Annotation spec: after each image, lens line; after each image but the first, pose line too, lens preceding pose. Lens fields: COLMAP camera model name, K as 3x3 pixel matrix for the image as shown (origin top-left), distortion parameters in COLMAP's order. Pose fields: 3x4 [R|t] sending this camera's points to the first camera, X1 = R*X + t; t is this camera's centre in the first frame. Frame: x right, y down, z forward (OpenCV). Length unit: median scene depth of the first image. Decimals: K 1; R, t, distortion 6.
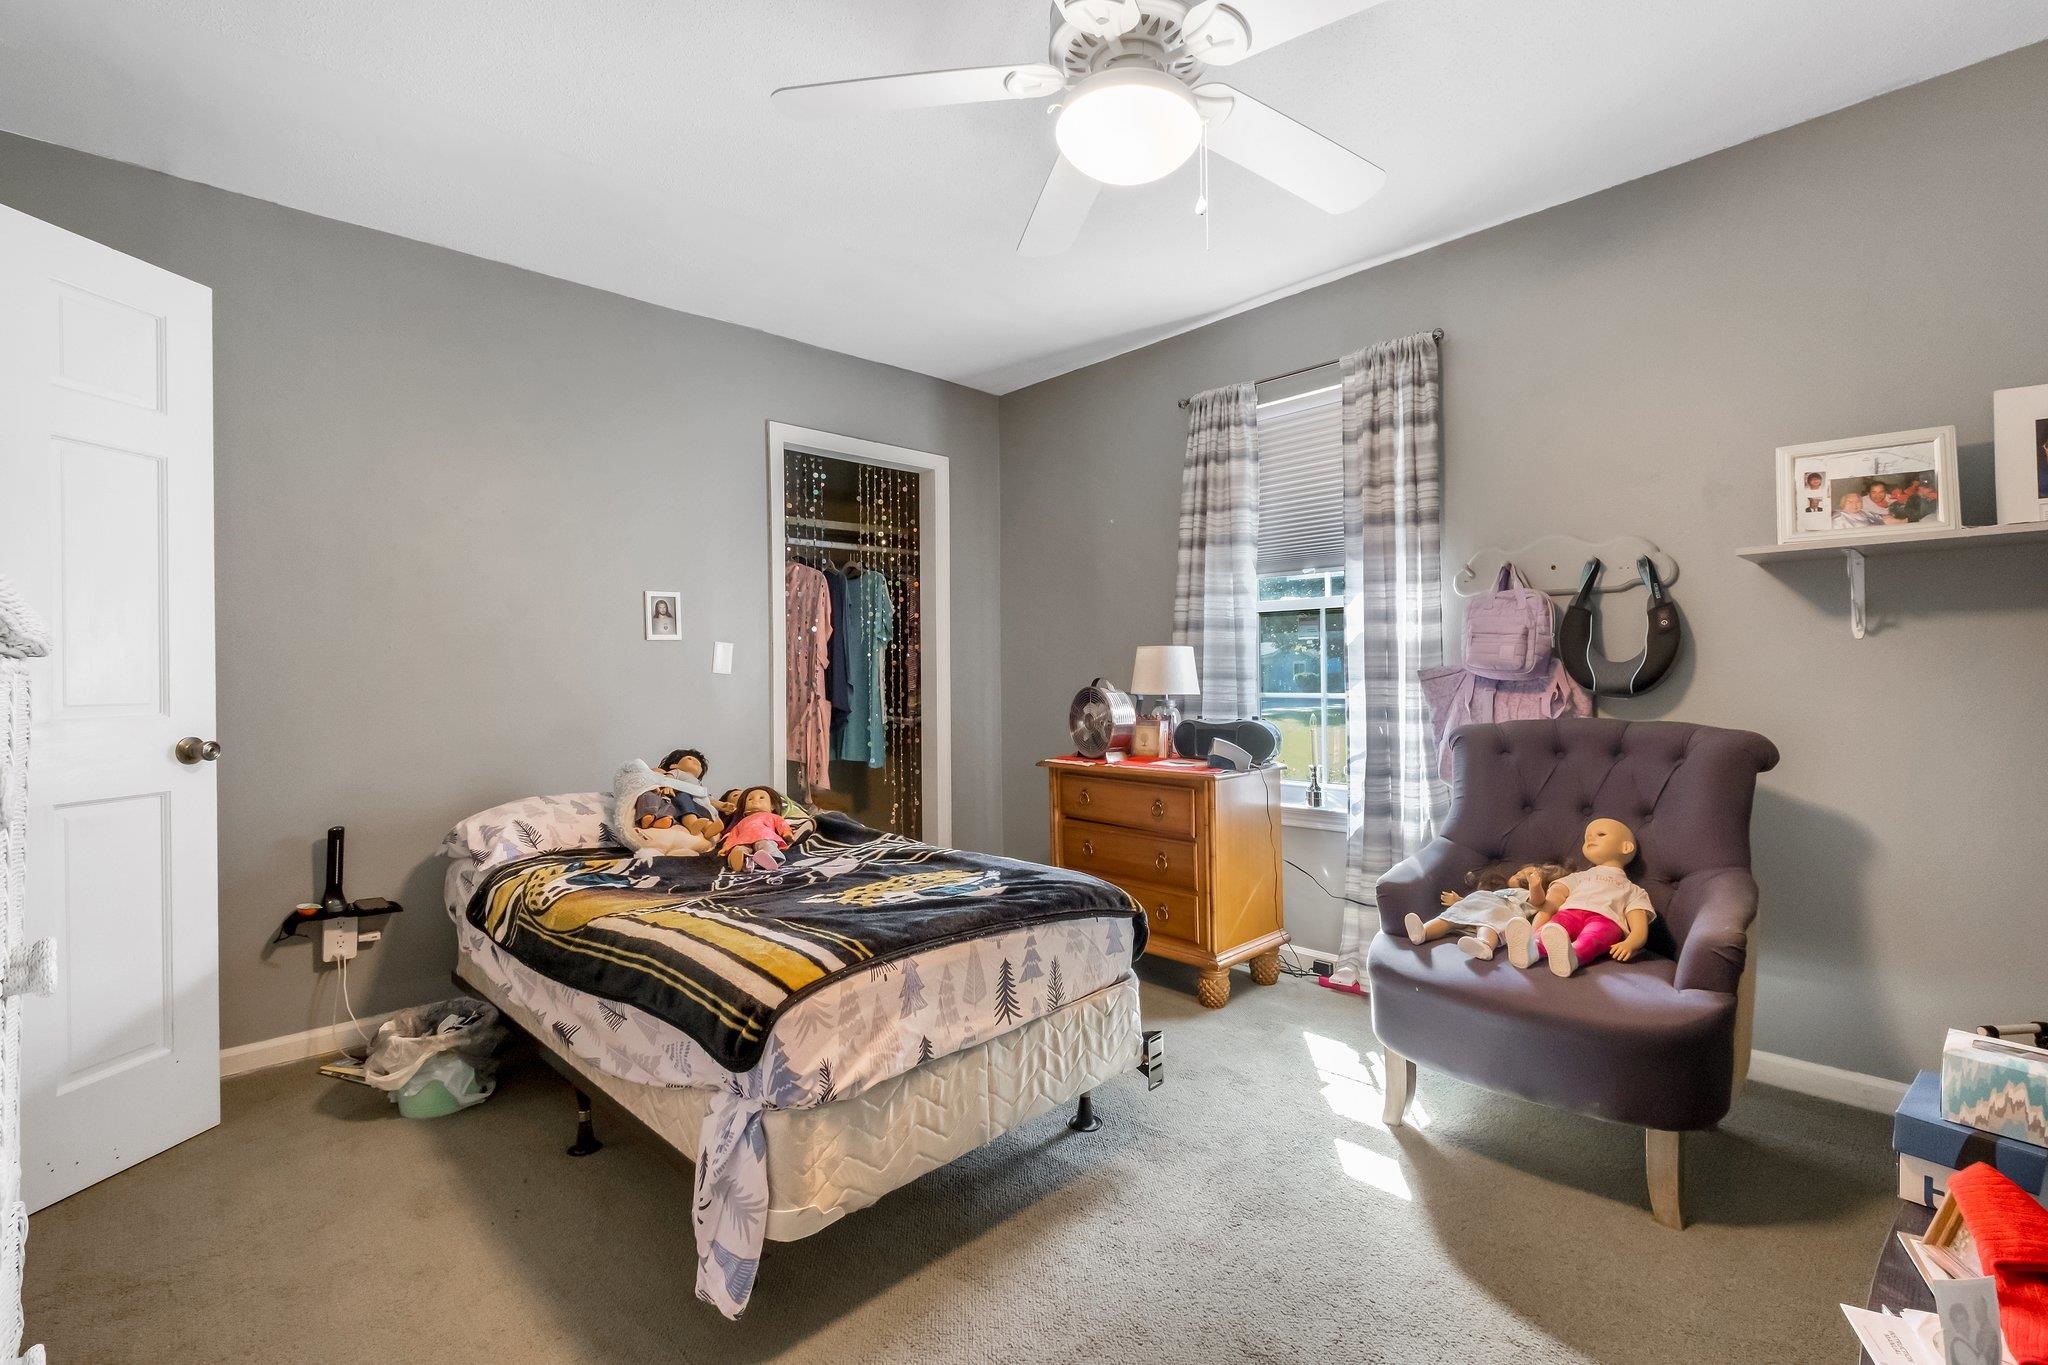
lens RADIAL K [[910.0, 0, 995.1], [0, 910.0, 677.2], [0, 0, 1]] dist [-0.002628, -0.000029]
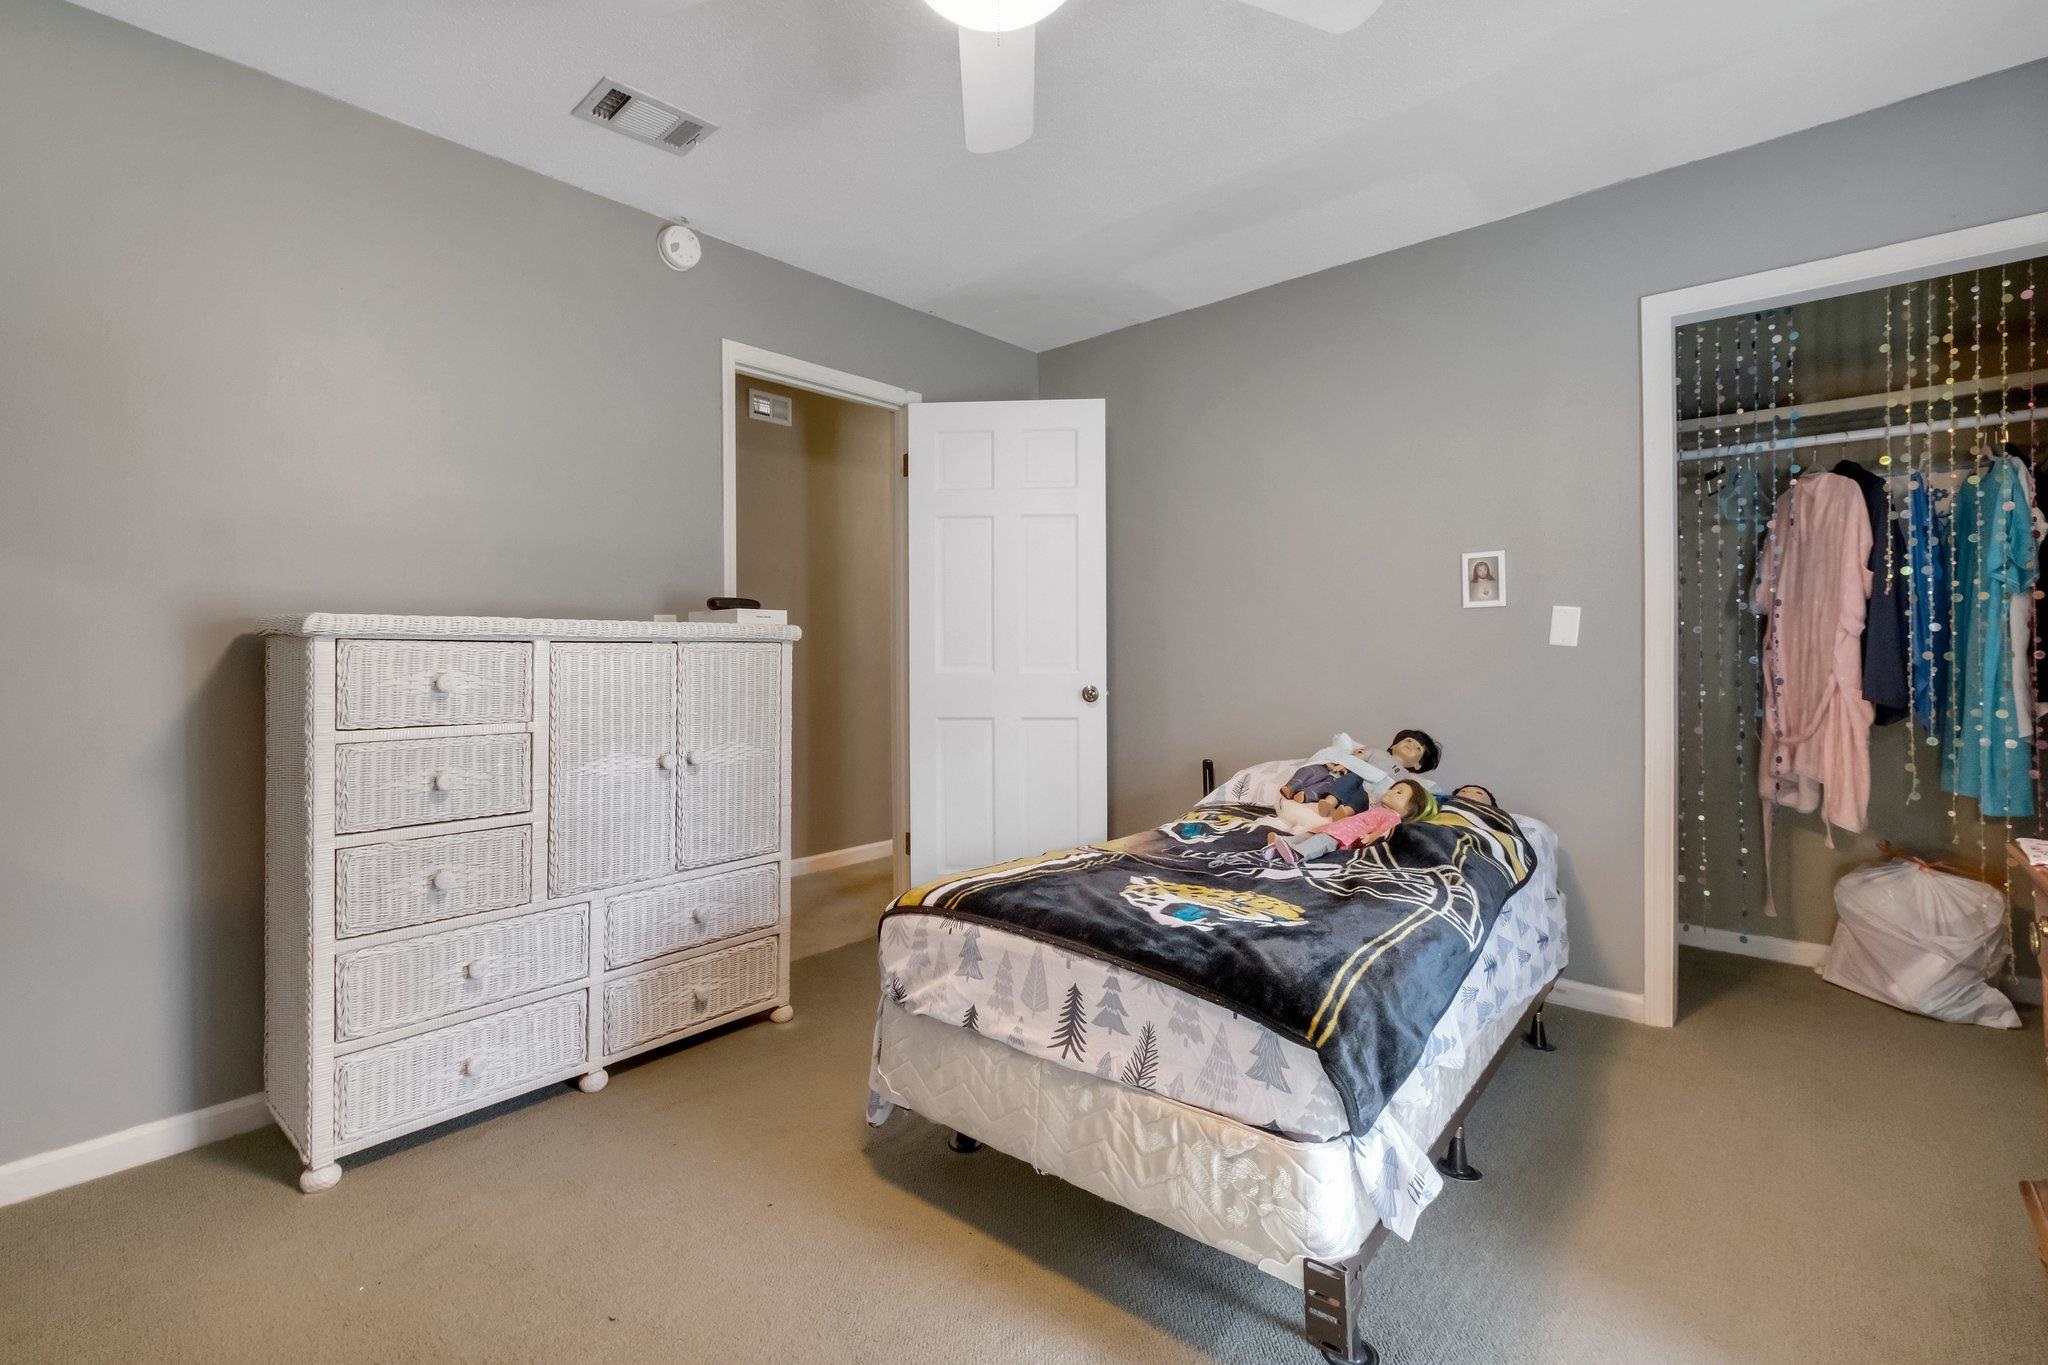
lens RADIAL K [[936.8, 0, 1009.0], [0, 936.8, 651.5], [0, 0, 1]] dist [-0.010468, 0.000983]
pose [[0.092183, 0.012712, -0.995661, 0.847616], [-0.002381, 0.999918, 0.012546, -0.015954], [0.995739, 0.001215, 0.092206, 0.821078]]
